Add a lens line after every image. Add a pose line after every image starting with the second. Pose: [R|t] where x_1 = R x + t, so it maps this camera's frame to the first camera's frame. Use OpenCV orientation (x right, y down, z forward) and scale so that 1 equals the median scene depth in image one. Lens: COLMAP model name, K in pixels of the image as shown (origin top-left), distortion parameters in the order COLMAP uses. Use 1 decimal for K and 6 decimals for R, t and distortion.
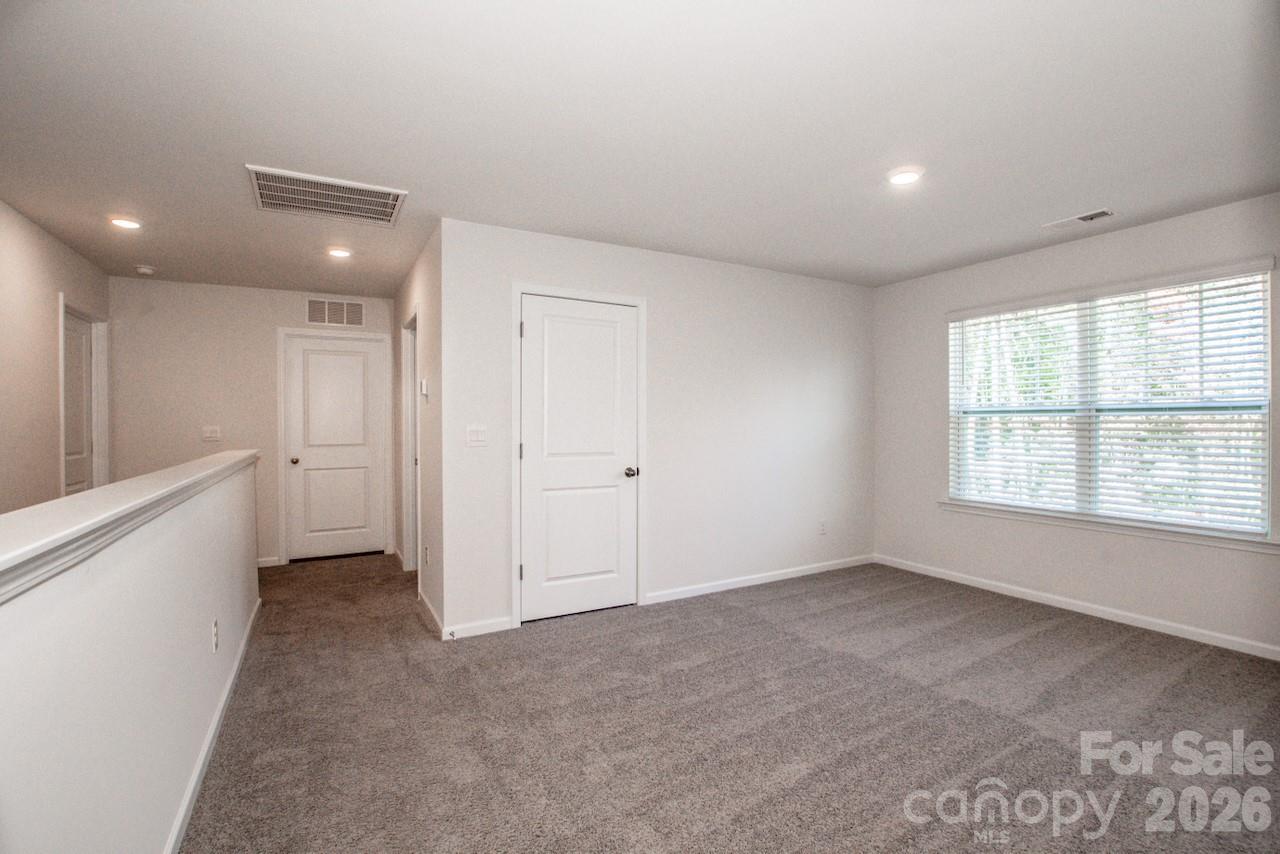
lens RADIAL K [[576.2, 0, 642.2], [0, 576.2, 426.6], [0, 0, 1]] dist [-0.015577, 0.000191]
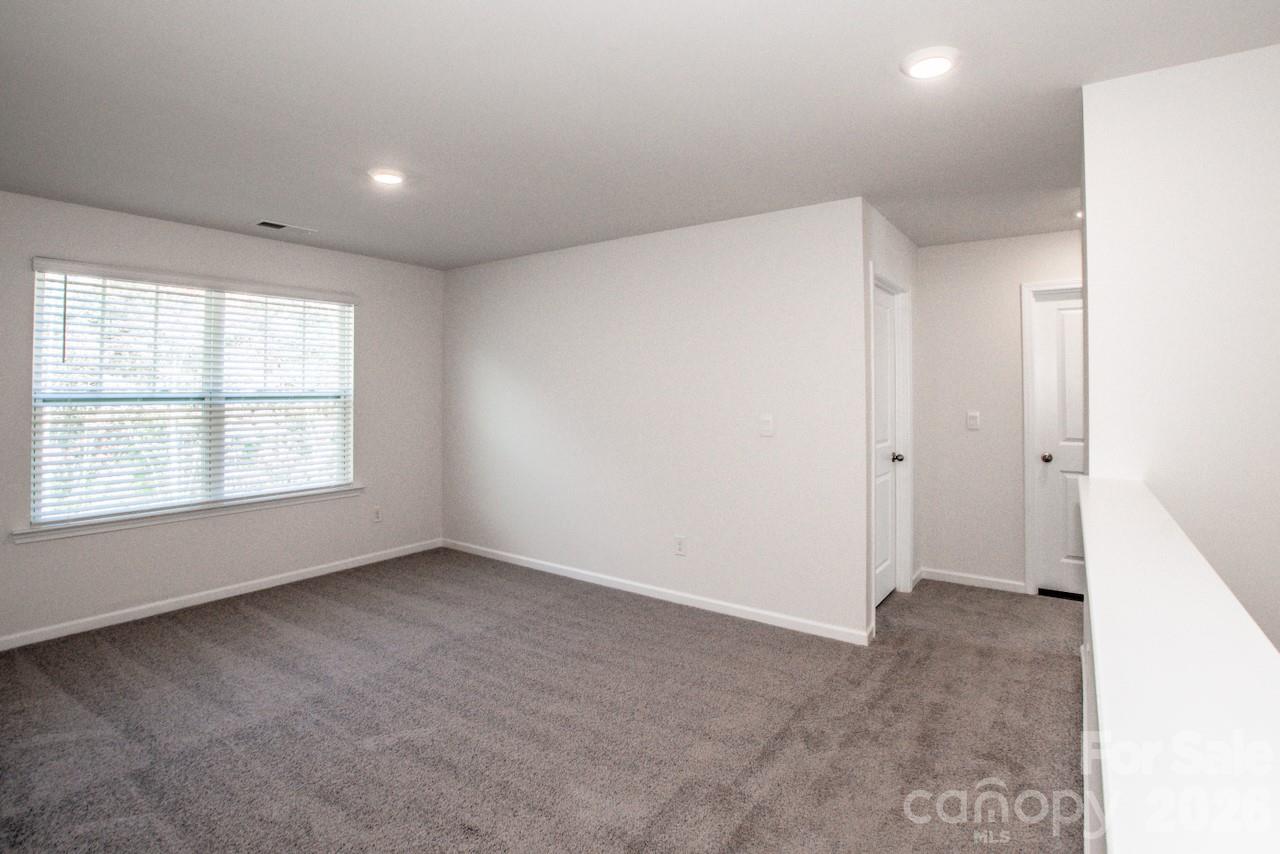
lens RADIAL K [[576.2, 0, 615.4], [0, 576.2, 402.7], [0, 0, 1]] dist [-0.015577, 0.000191]
pose [[-0.380880, 0.007561, 0.924593, -0.394012], [0.032163, 0.999470, 0.005076, -0.002280], [-0.924065, 0.031671, -0.380921, 0.660469]]
